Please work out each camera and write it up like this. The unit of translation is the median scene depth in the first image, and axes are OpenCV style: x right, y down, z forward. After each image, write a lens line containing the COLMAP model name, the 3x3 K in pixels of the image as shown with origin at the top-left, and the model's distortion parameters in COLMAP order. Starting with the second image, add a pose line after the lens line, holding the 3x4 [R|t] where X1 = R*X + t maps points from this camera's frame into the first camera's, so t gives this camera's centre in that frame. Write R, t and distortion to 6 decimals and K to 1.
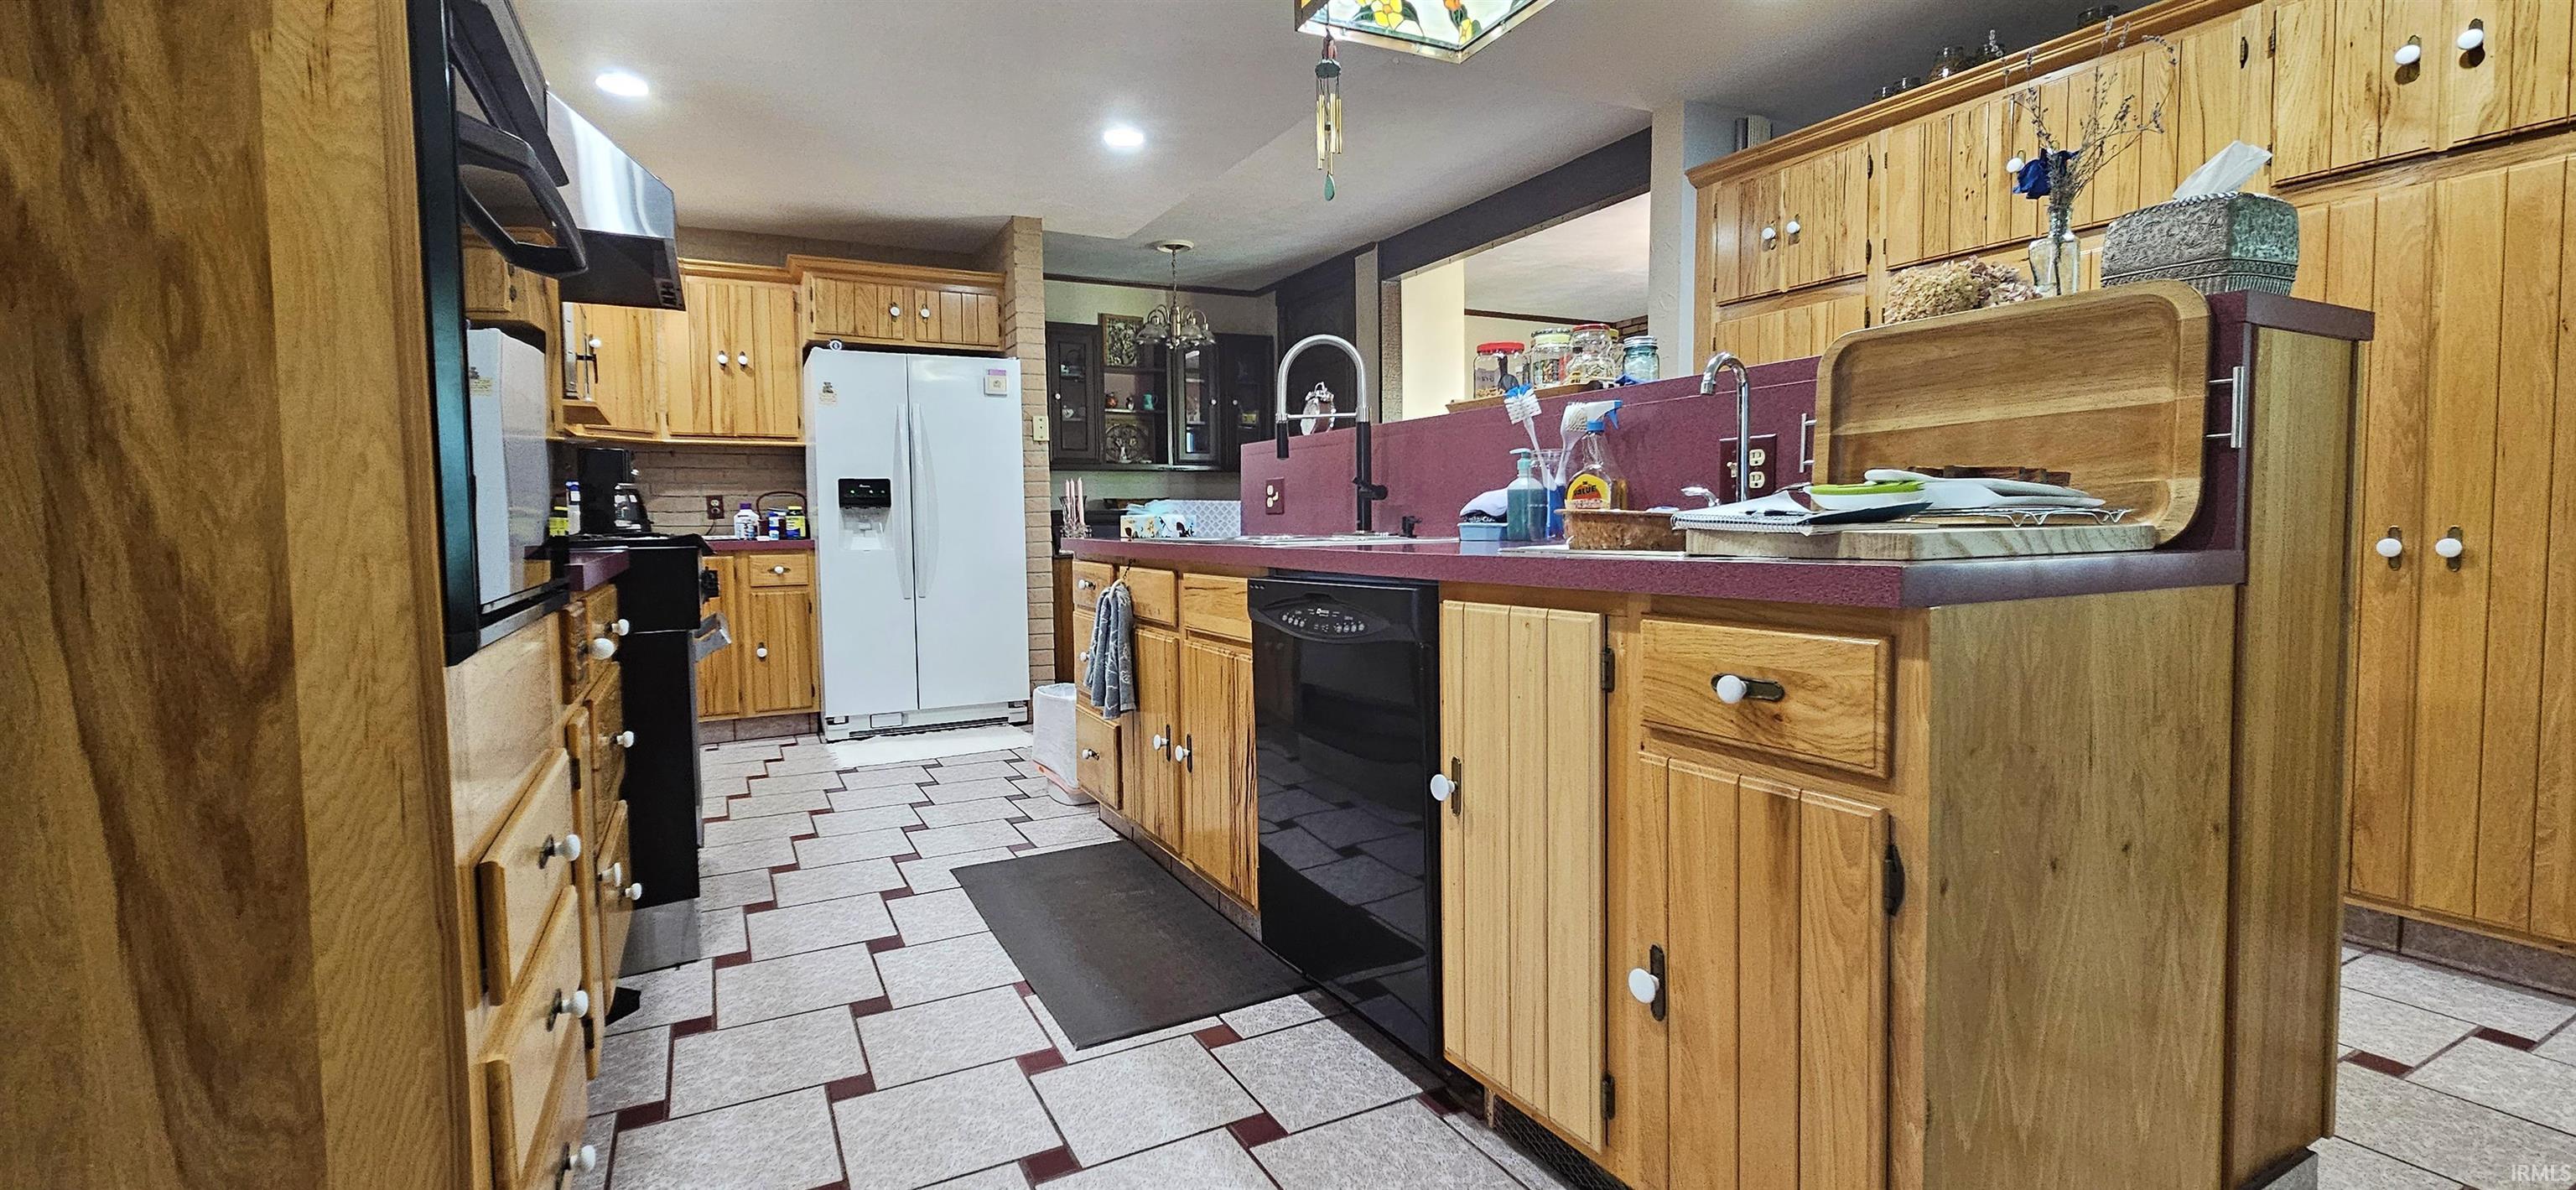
lens RADIAL K [[1061.8, 0, 1278.9], [0, 1061.8, 584.0], [0, 0, 1]] dist [0.002736, -0.000485]
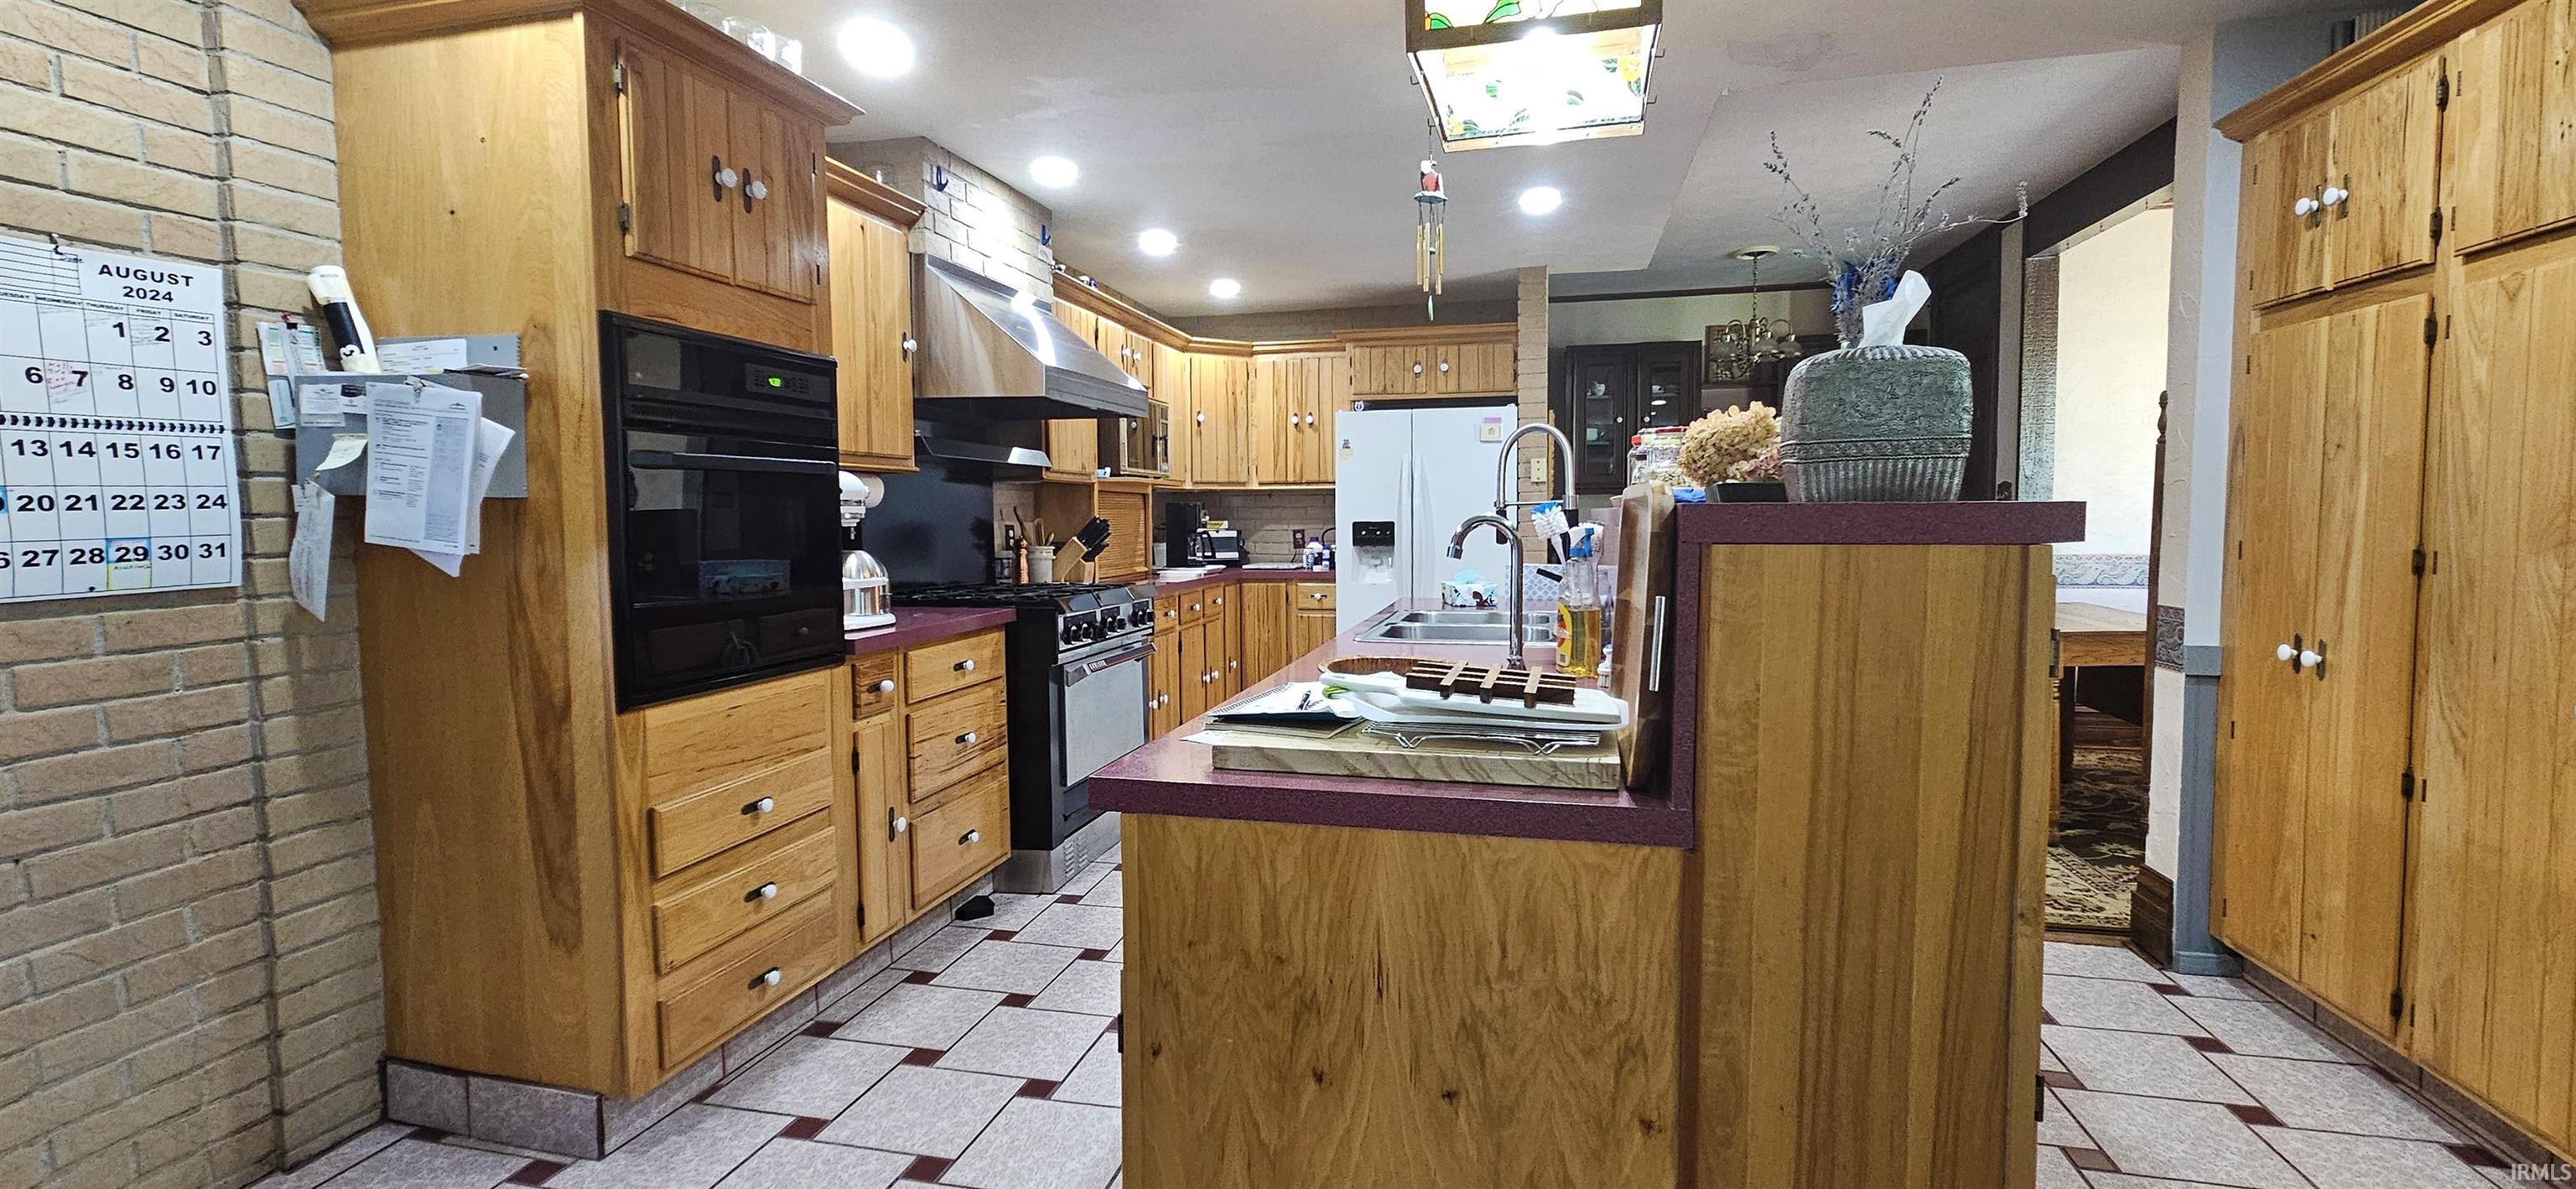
lens RADIAL K [[1061.7, 0, 1234.1], [0, 1061.7, 596.2], [0, 0, 1]] dist [0.002736, -0.000485]
pose [[0.763649, 0.051156, -0.643601, 0.396078], [-0.044327, 0.998658, 0.026783, -0.070355], [0.644108, 0.008076, 0.764892, 0.042542]]
